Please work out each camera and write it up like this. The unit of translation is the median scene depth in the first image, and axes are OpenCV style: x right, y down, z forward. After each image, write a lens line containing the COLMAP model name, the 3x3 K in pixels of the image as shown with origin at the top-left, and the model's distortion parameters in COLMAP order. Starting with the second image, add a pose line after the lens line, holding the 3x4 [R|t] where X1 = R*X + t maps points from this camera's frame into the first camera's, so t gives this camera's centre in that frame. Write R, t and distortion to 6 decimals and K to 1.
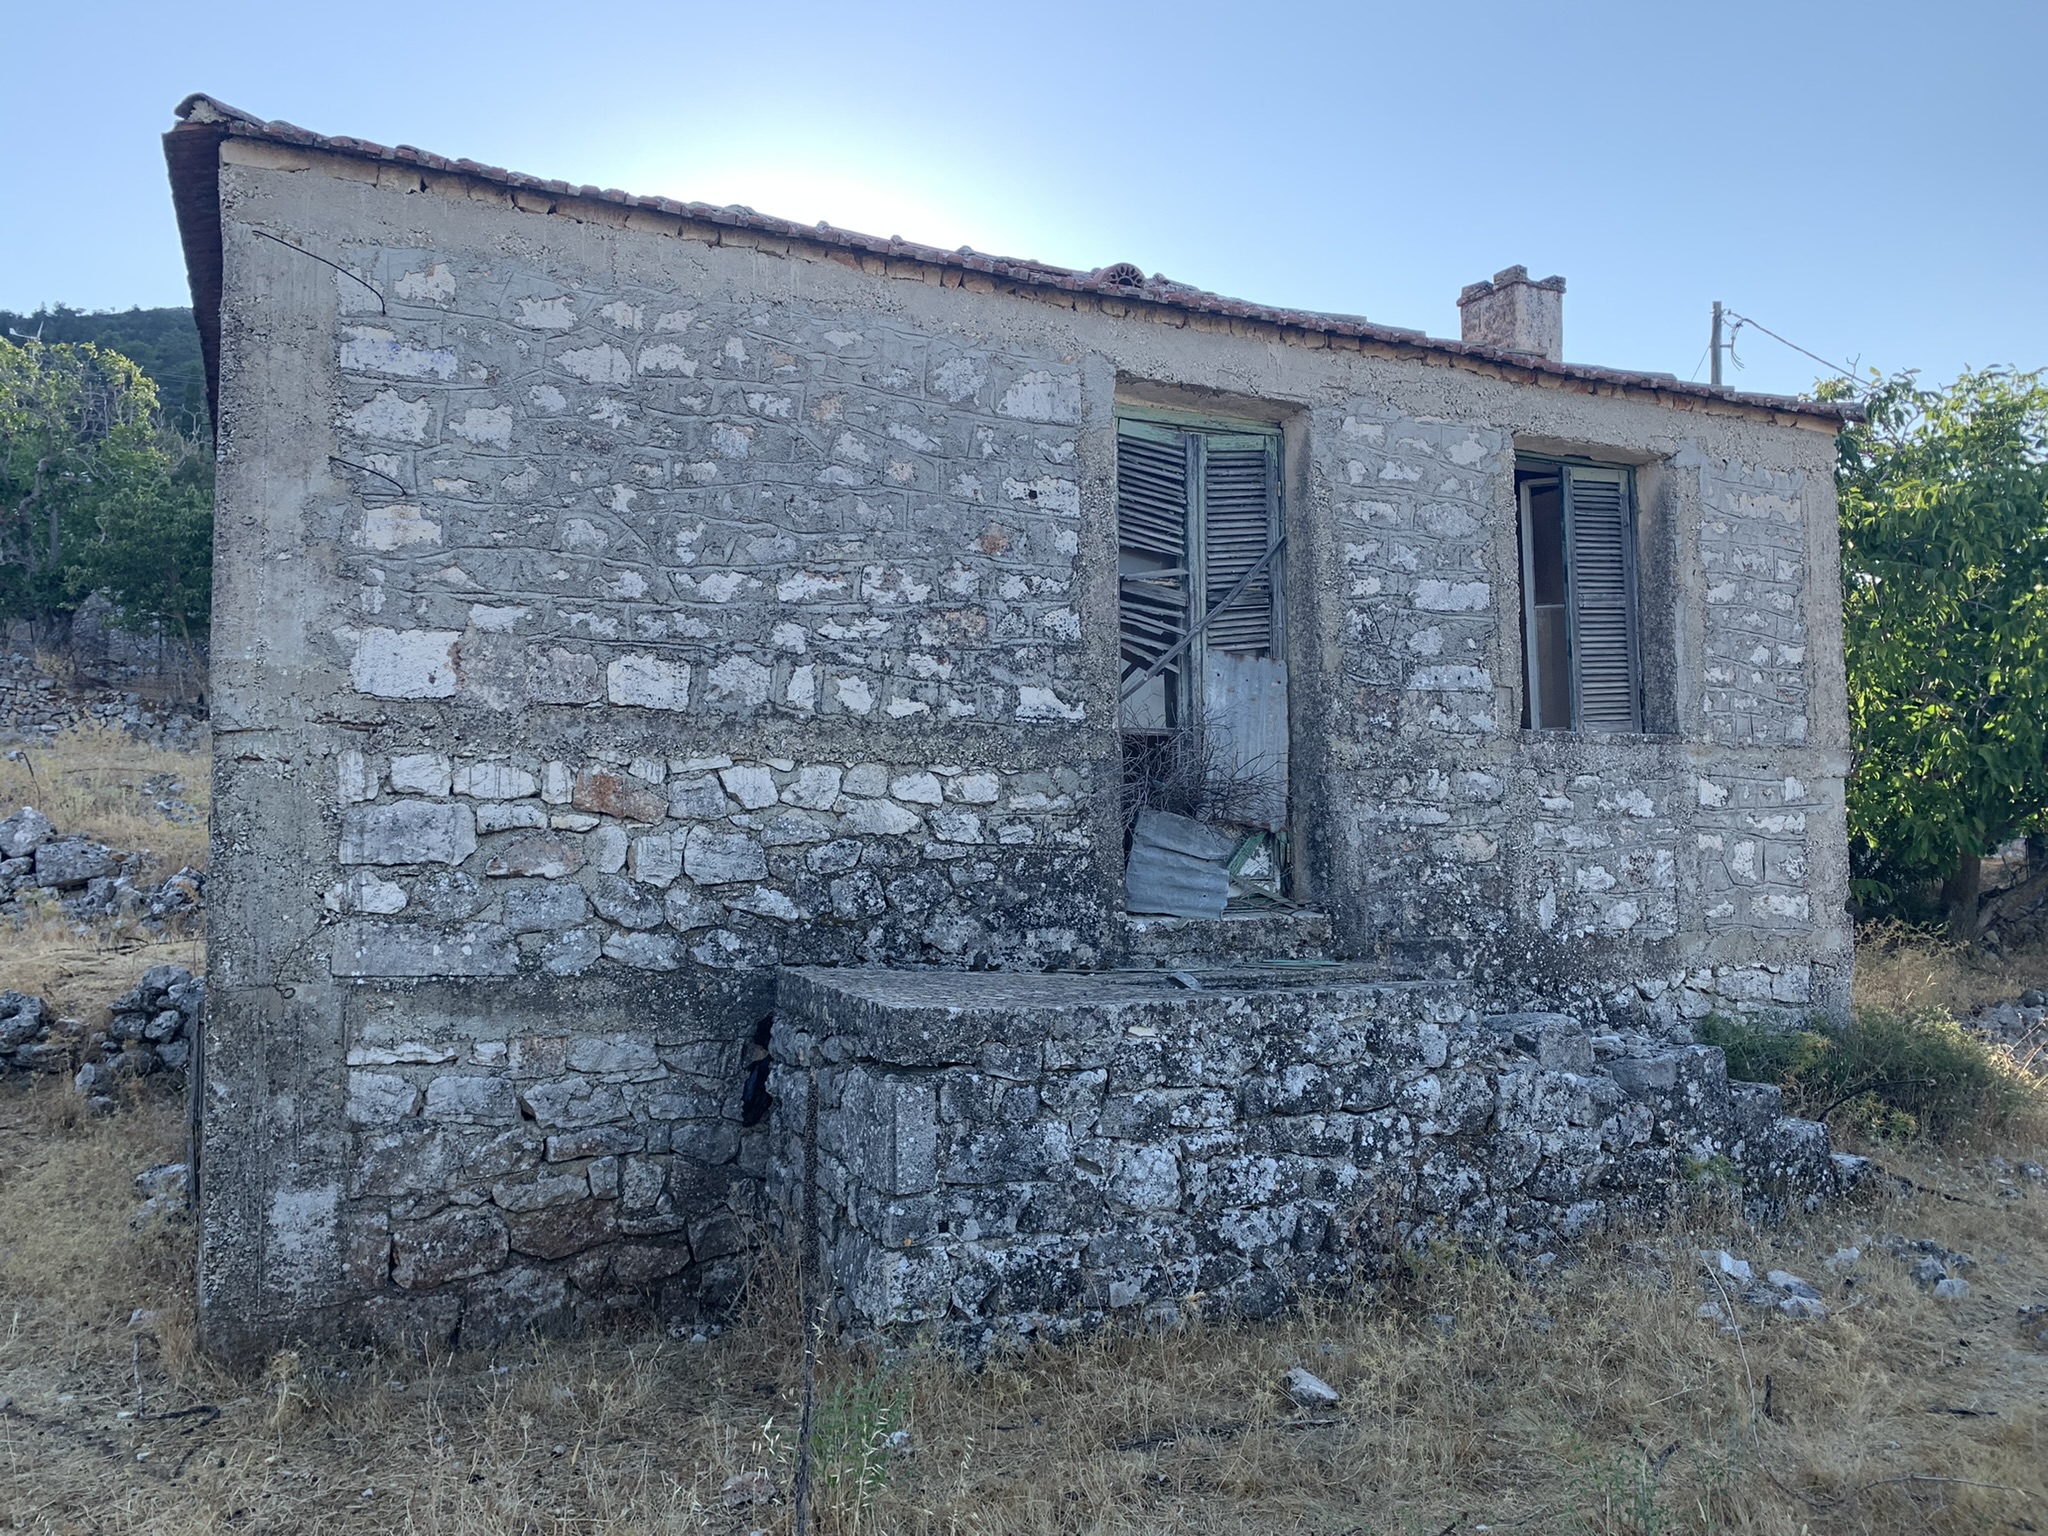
lens RADIAL K [[1572.4, 0, 1009.5], [0, 1572.4, 755.8], [0, 0, 1]] dist [0.048159, -0.062987]
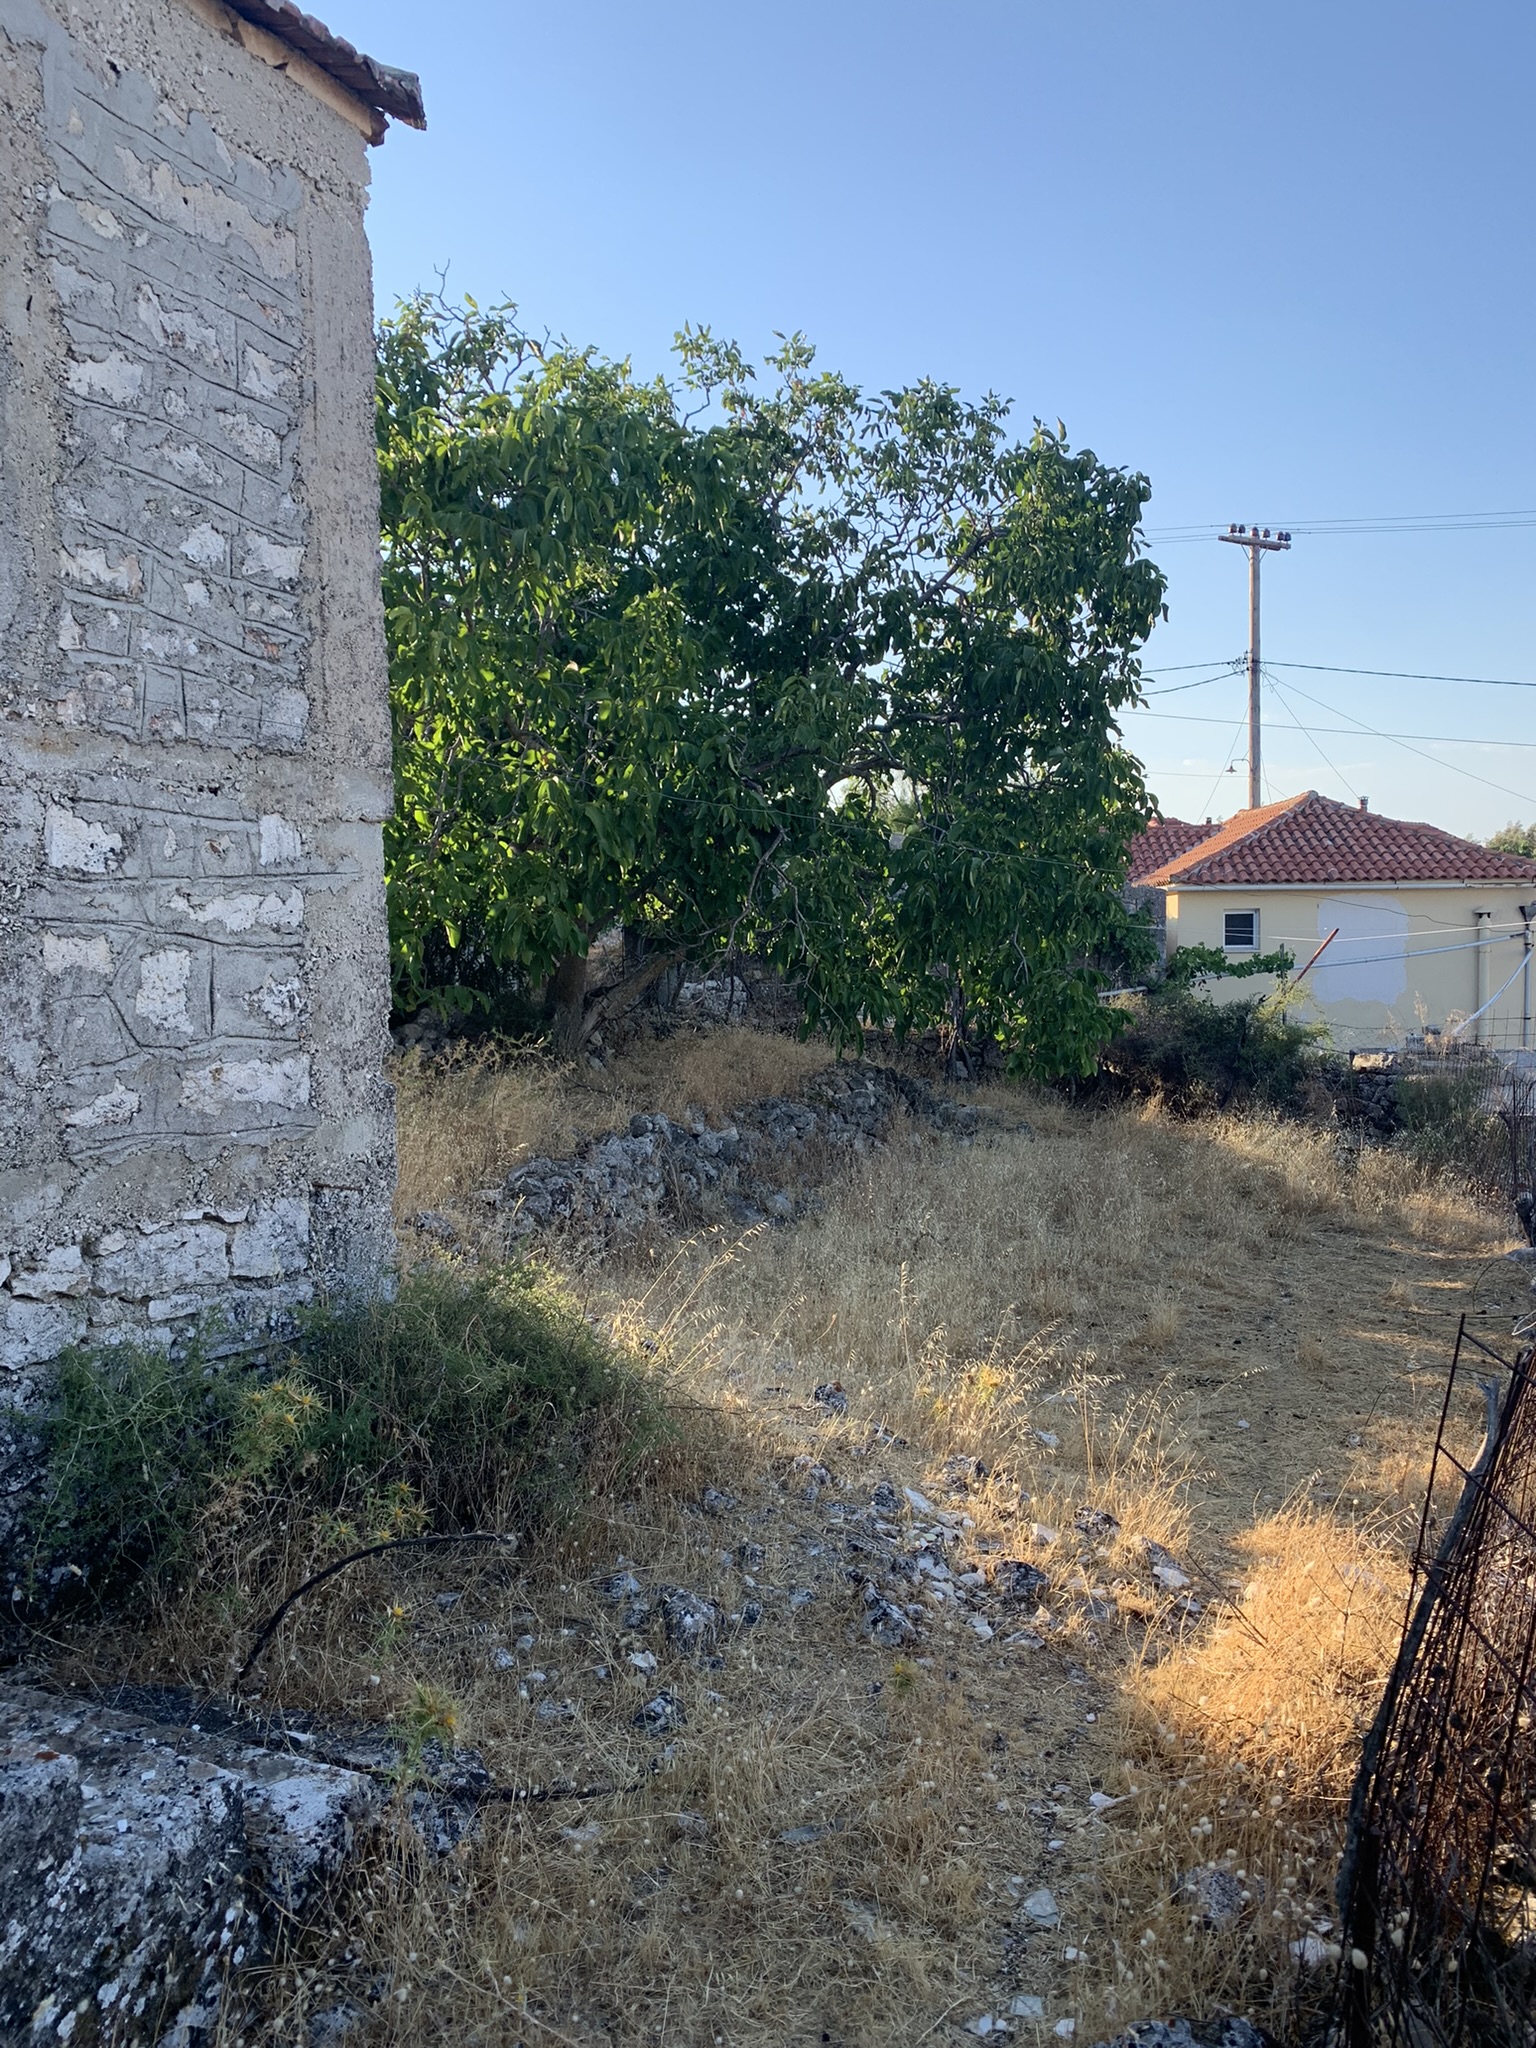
lens RADIAL K [[1572.4, 0, 751.3], [0, 1572.4, 1029.5], [0, 0, 1]] dist [0.048159, -0.062987]
pose [[0.791454, -0.046649, 0.609446, 0.347307], [-0.026255, 0.993568, 0.110147, 0.024036], [-0.610665, -0.103178, 0.785139, 0.585707]]
